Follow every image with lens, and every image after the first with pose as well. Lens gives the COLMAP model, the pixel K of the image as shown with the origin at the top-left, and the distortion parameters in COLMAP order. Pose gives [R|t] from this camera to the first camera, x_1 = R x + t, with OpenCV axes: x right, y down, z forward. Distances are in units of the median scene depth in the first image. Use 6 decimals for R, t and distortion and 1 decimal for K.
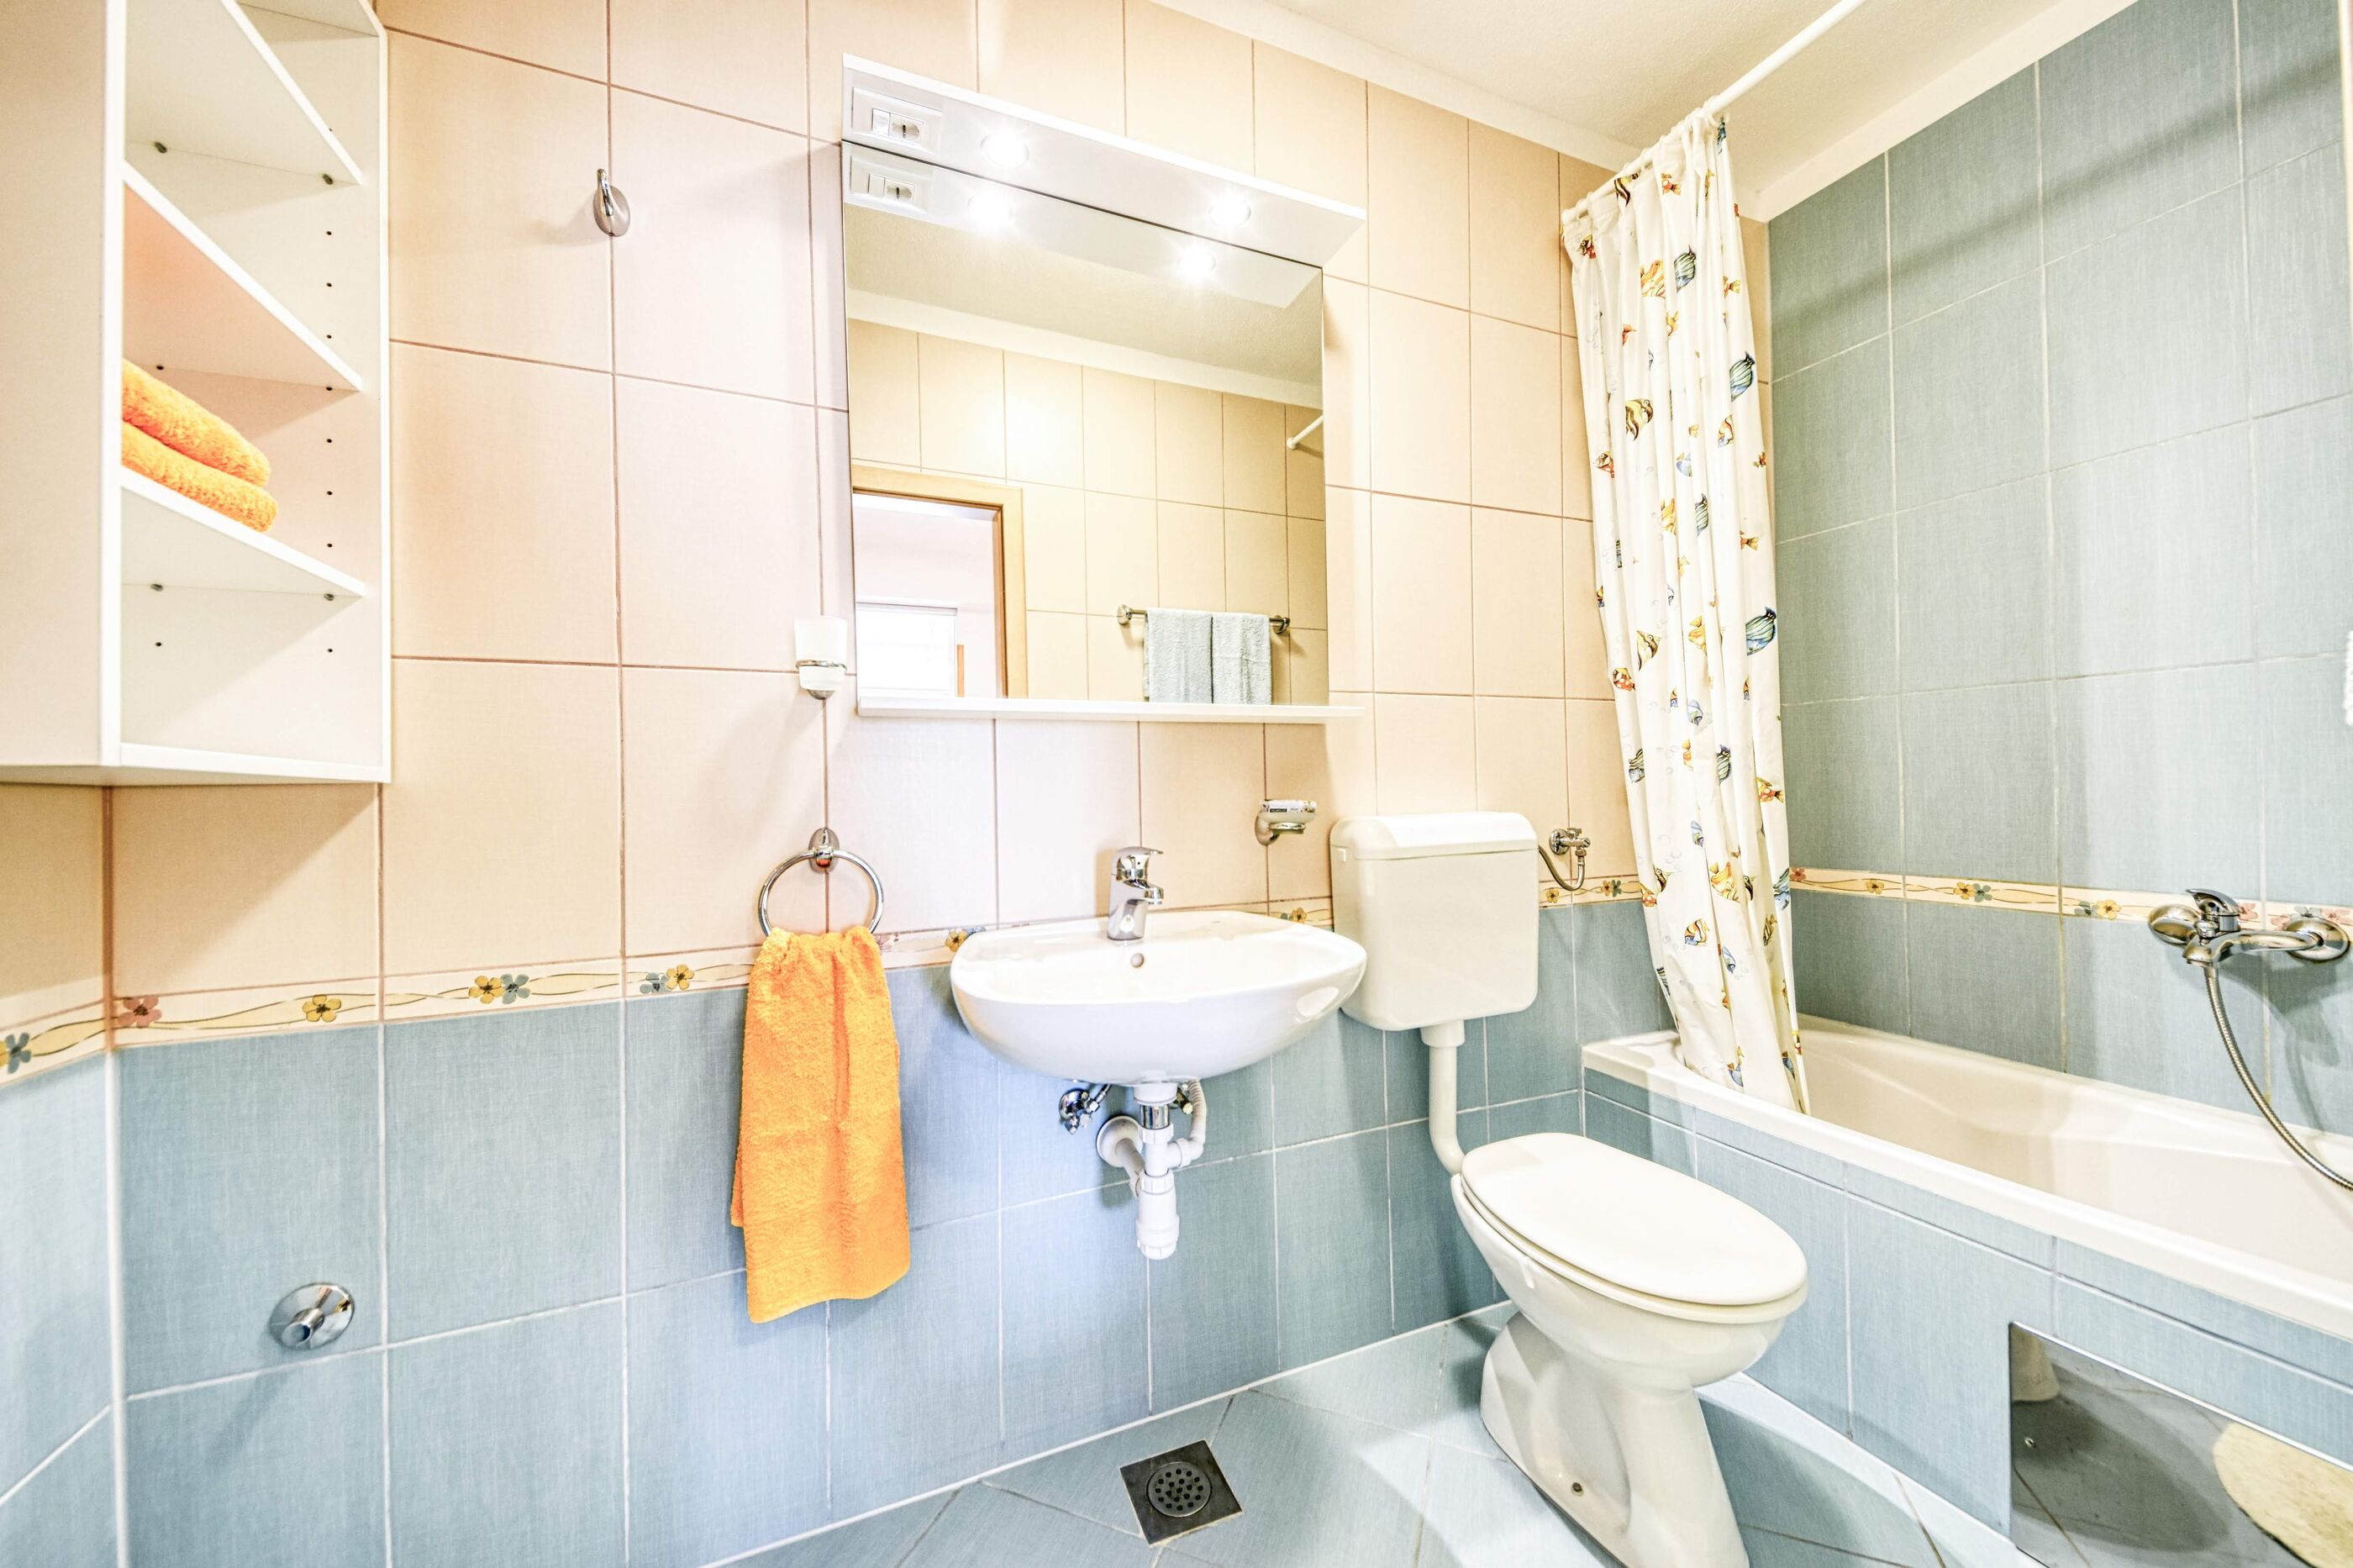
lens RADIAL K [[829.4, 0, 1144.0], [0, 829.4, 781.7], [0, 0, 1]] dist [0.047831, -0.022450]
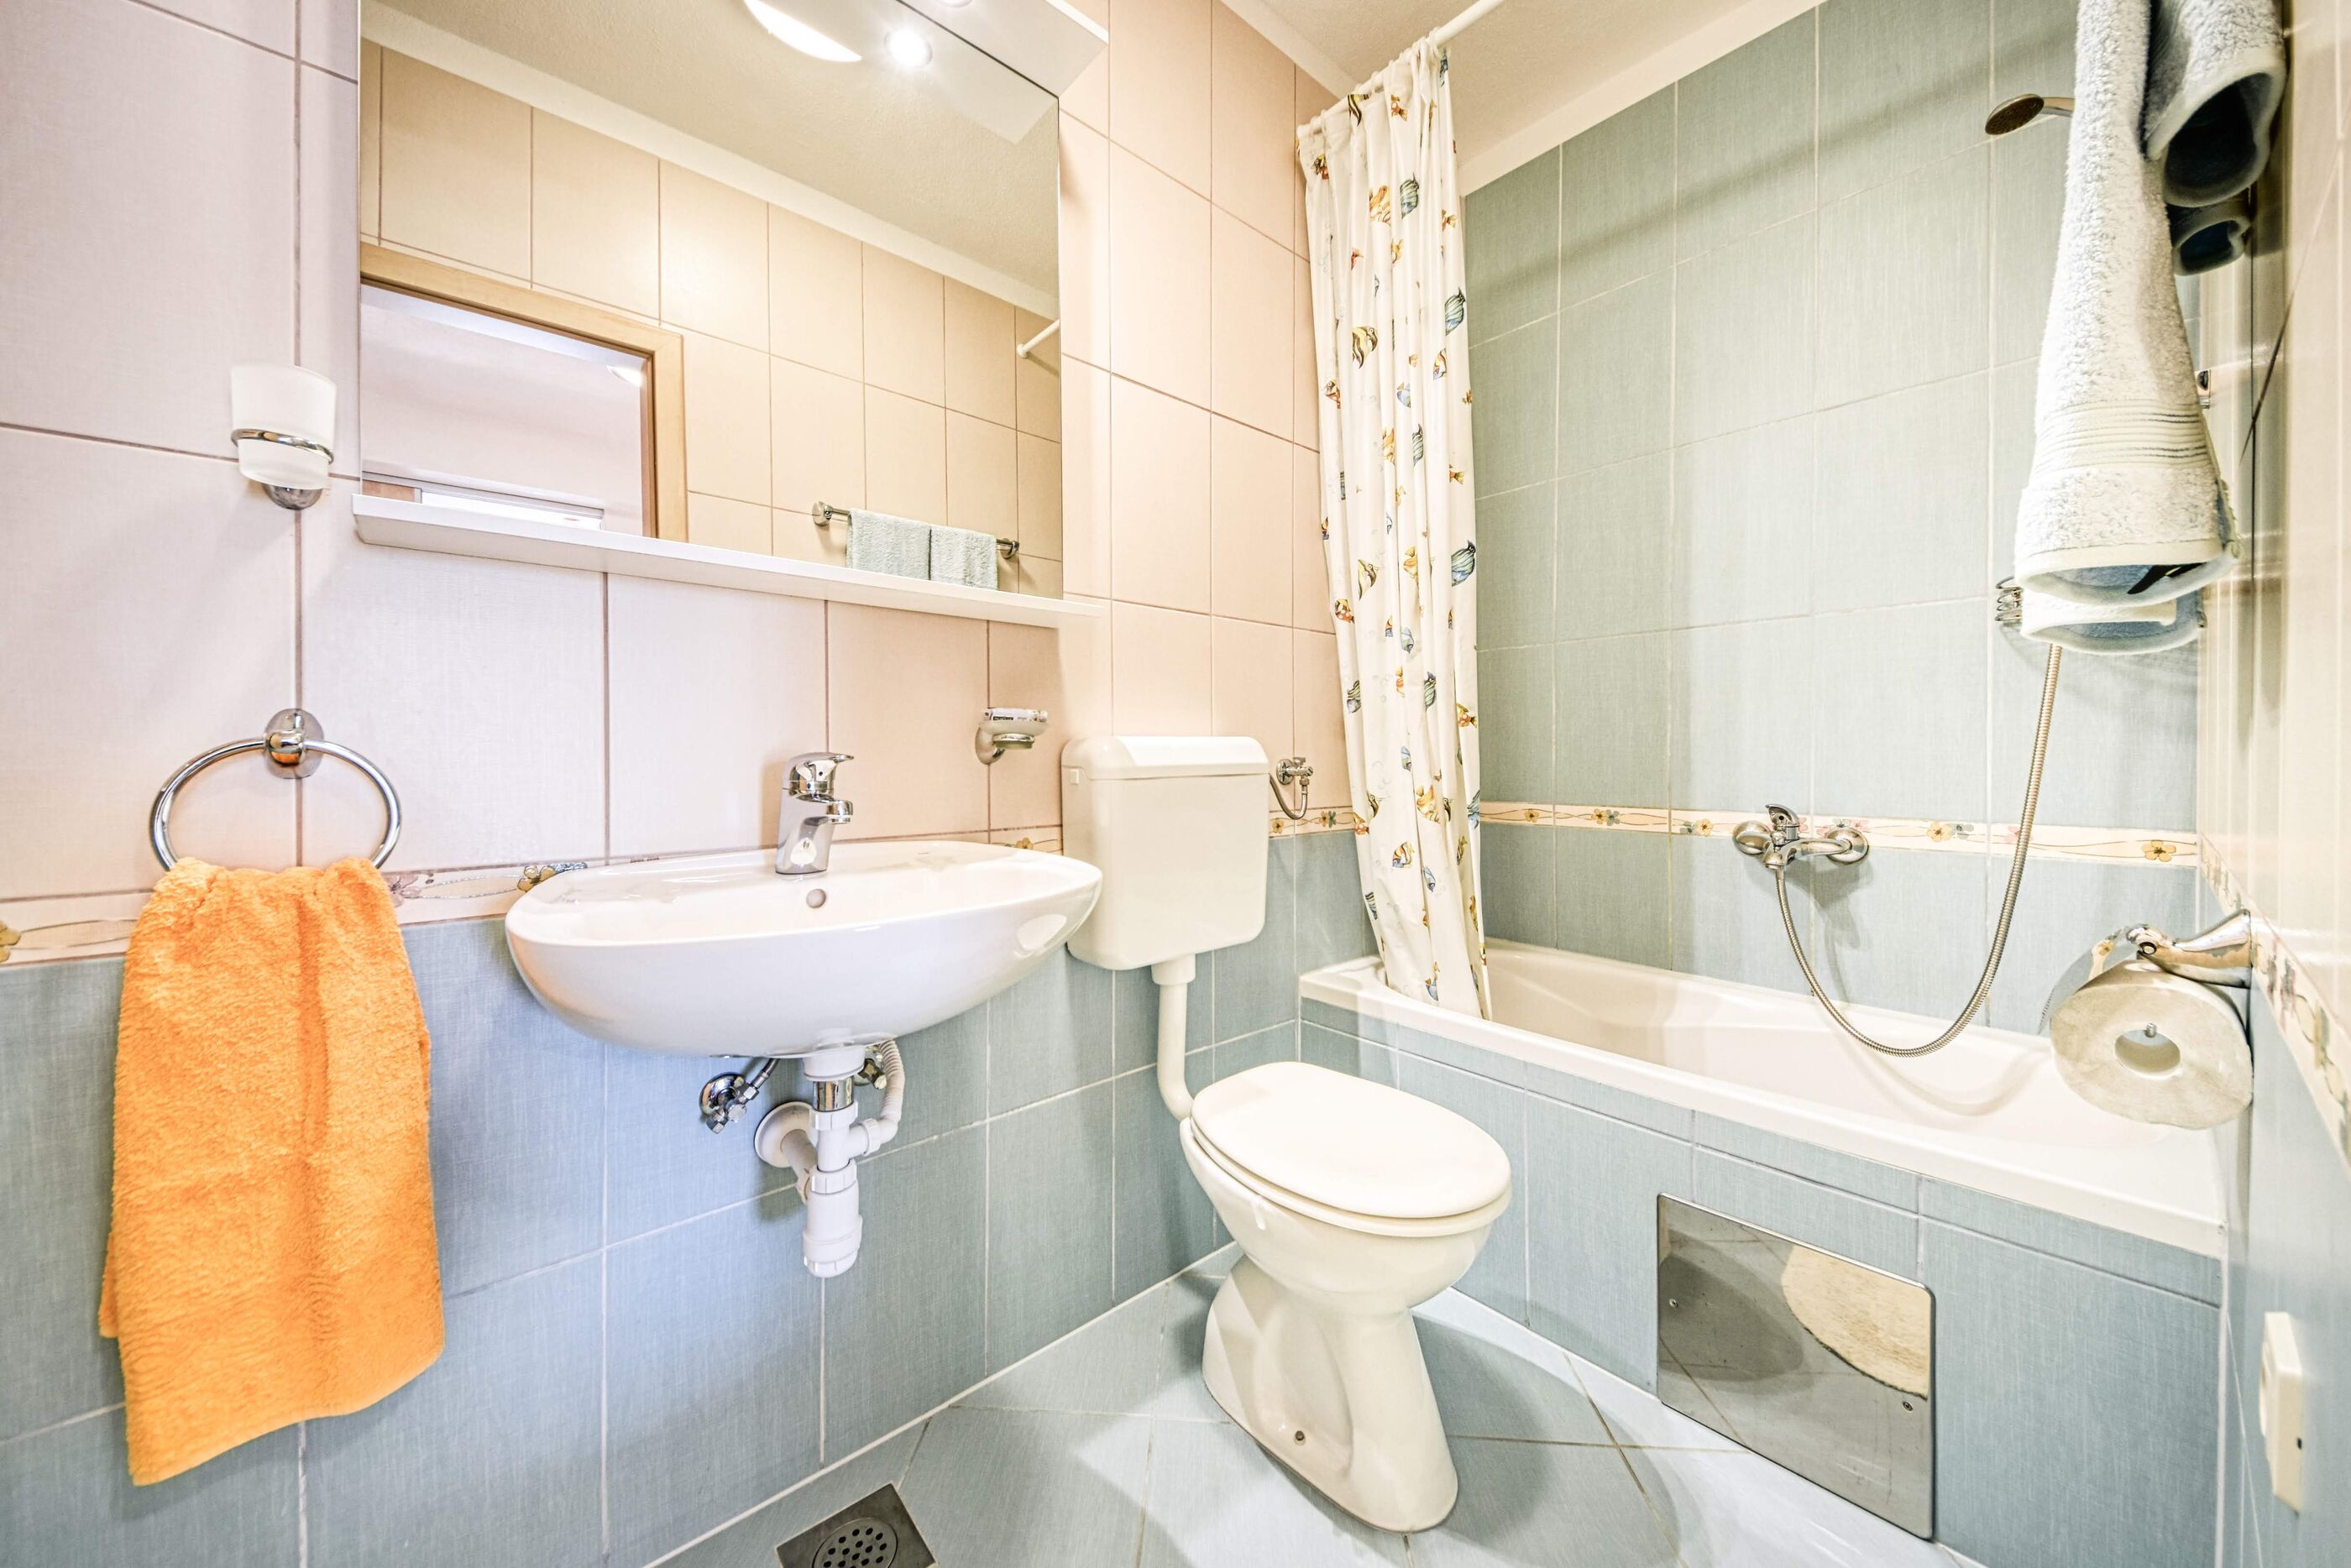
lens RADIAL K [[850.8, 0, 1148.3], [0, 850.8, 752.5], [0, 0, 1]] dist [0.056098, -0.032477]
pose [[0.946359, 0.016969, 0.322671, 0.021416], [-0.017814, 0.999841, -0.000335, 0.063094], [-0.322625, -0.005431, 0.946511, 0.118791]]
